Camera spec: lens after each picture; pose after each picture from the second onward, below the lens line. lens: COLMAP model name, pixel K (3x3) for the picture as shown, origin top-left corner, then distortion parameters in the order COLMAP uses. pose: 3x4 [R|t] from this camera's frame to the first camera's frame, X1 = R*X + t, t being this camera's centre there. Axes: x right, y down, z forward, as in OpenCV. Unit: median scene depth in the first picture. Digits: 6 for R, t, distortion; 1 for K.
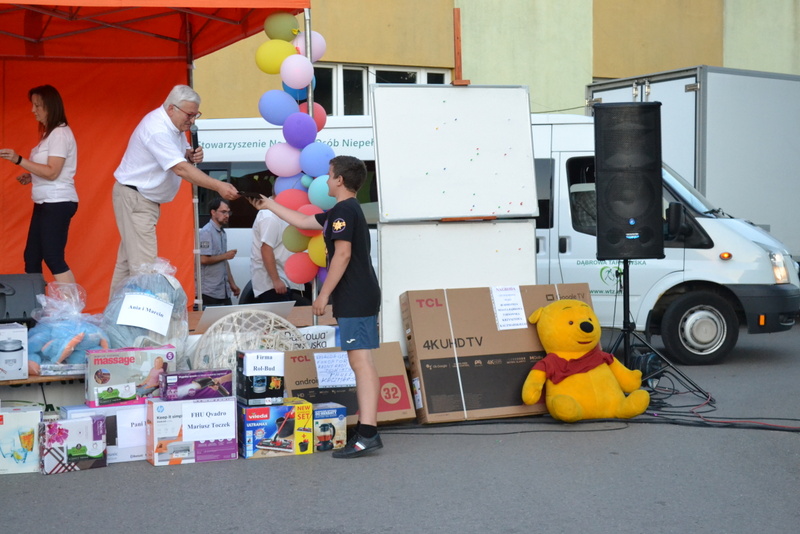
lens RADIAL K [[1366.8, 0, 400.0], [0, 1366.8, 267.0], [0, 0, 1]] dist [-0.029183, -0.118822]
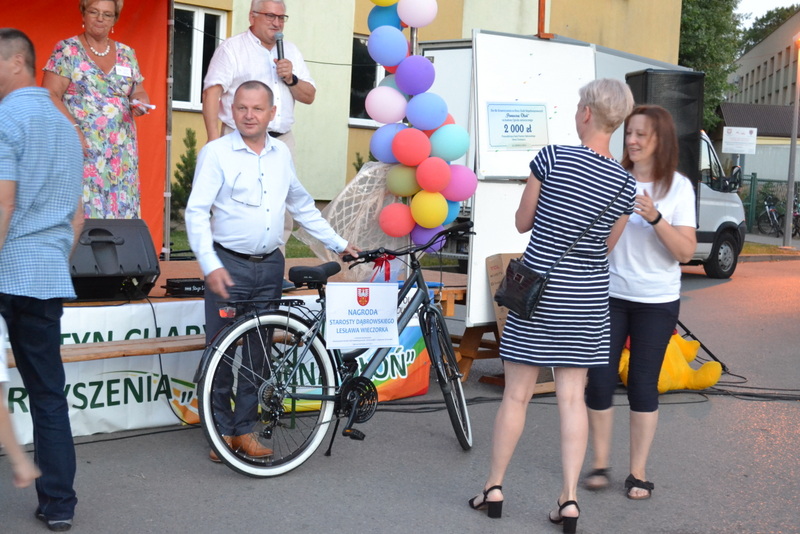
lens RADIAL K [[1299.5, 0, 400.0], [0, 1299.5, 267.0], [0, 0, 1]] dist [-0.012348, -0.054870]
pose [[0.947195, 0.034535, 0.318792, -0.348255], [-0.048107, 0.998236, 0.034794, -0.001132], [-0.317028, -0.048293, 0.947186, 0.176507]]
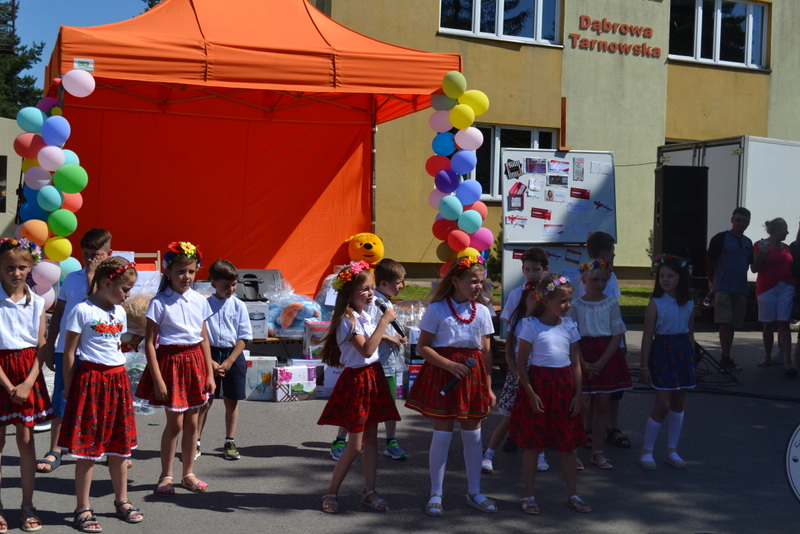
lens RADIAL K [[1081.8, 0, 400.0], [0, 1081.8, 267.0], [0, 0, 1]] dist [-0.031114, -0.052748]
pose [[0.994108, 0.040904, -0.100384, -0.008170], [-0.041682, 0.999115, -0.005667, 0.003145], [0.100063, 0.009818, 0.994933, -0.154685]]
